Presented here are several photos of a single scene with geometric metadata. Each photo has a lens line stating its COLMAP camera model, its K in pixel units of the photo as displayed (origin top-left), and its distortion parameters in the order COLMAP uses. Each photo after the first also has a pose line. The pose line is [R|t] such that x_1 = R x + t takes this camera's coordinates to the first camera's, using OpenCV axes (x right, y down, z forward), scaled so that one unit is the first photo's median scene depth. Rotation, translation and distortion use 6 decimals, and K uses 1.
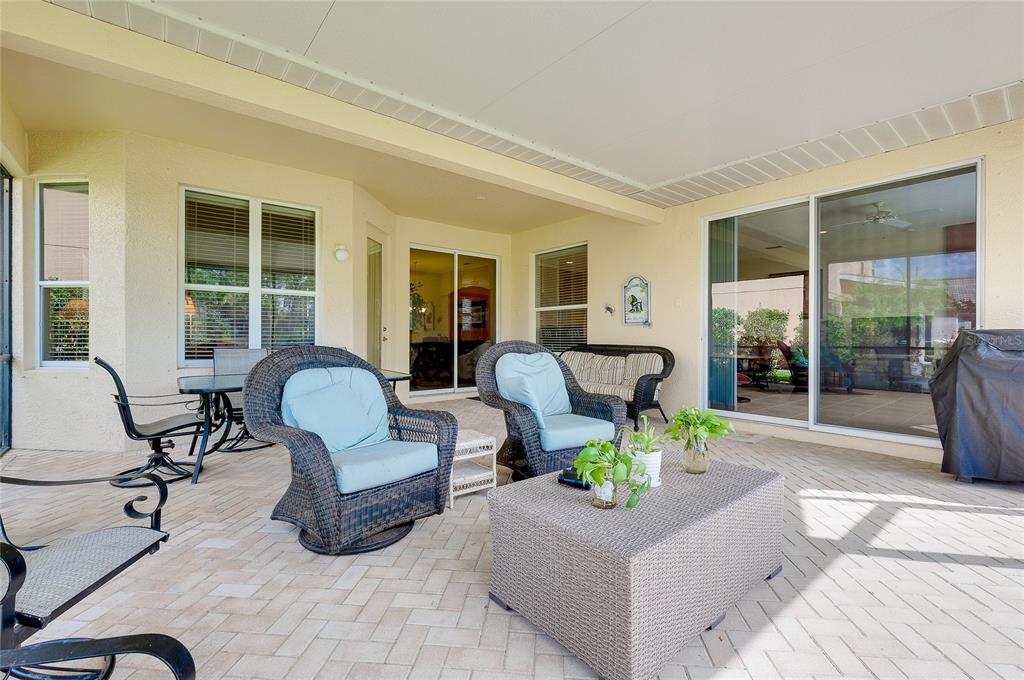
lens RADIAL K [[443.4, 0, 511.6], [0, 443.4, 329.0], [0, 0, 1]] dist [-0.001227, -0.000240]
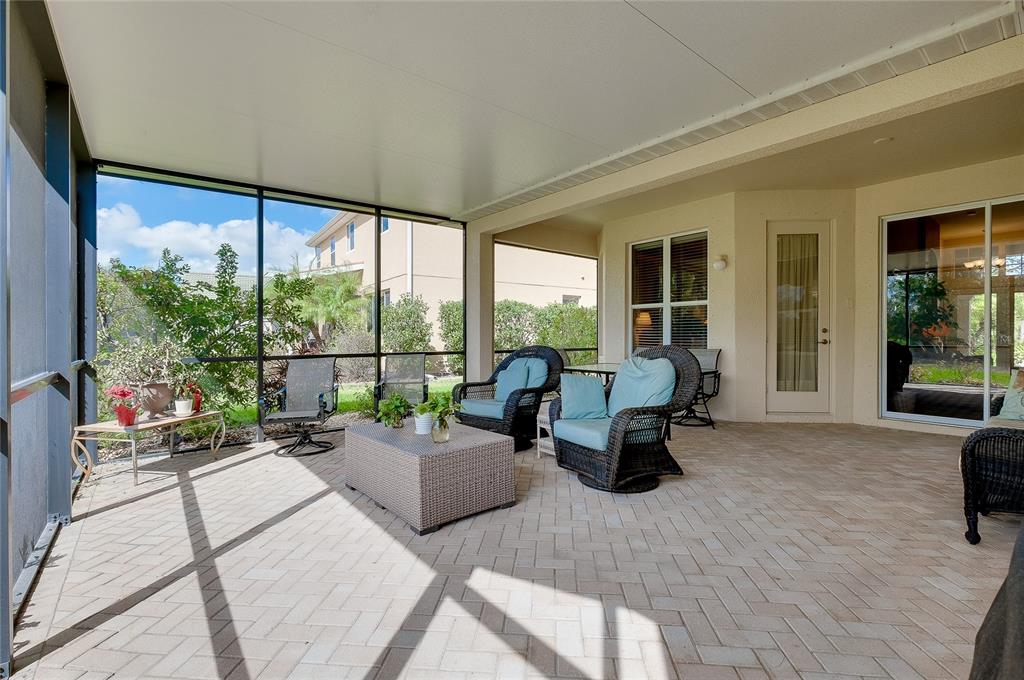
lens RADIAL K [[443.4, 0, 511.6], [0, 443.4, 329.0], [0, 0, 1]] dist [-0.001227, -0.000240]
pose [[-0.009100, -0.018347, -0.999790, 0.786999], [0.020670, 0.999615, -0.018532, 0.001891], [0.999745, -0.020835, -0.008717, 0.542569]]
